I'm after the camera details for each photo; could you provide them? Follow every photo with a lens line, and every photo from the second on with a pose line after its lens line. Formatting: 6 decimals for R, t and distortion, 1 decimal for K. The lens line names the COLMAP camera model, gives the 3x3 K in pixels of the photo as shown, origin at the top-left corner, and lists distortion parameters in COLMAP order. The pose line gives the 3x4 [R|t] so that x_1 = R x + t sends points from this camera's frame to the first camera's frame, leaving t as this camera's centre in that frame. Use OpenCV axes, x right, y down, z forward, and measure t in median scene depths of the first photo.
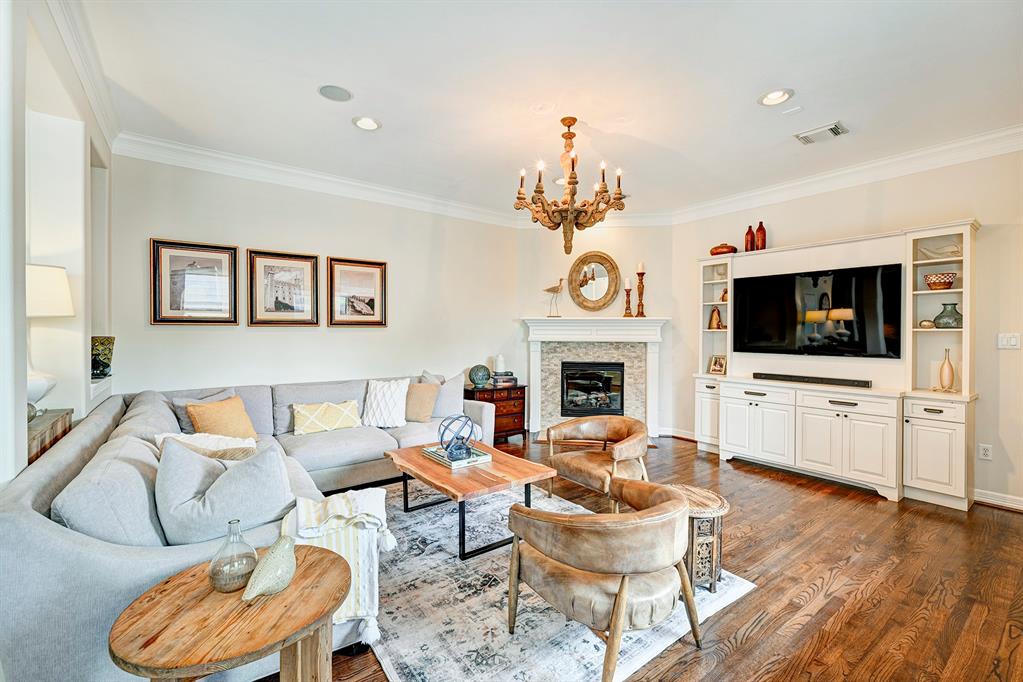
lens RADIAL K [[428.5, 0, 508.8], [0, 428.5, 336.7], [0, 0, 1]] dist [0.000265, 0.000091]
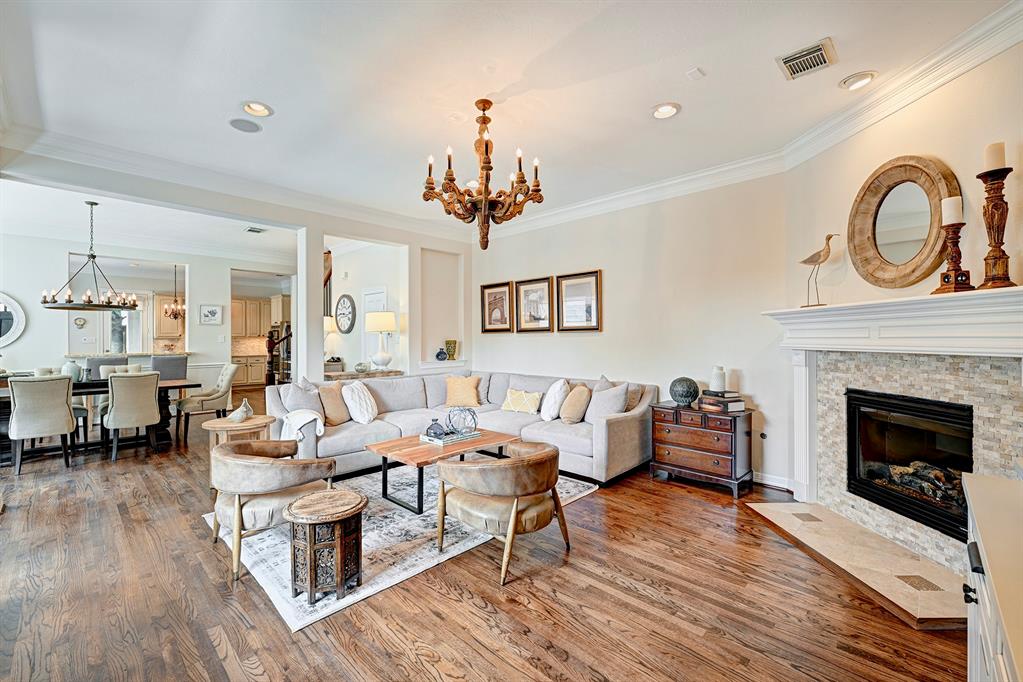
lens RADIAL K [[431.8, 0, 511.5], [0, 431.8, 341.0], [0, 0, 1]] dist [0.000279, 0.000097]
pose [[0.172095, 0.000455, -0.985080, 0.723831], [-0.005479, 0.999985, -0.000496, 0.001948], [0.985065, 0.005482, 0.172095, 0.617442]]
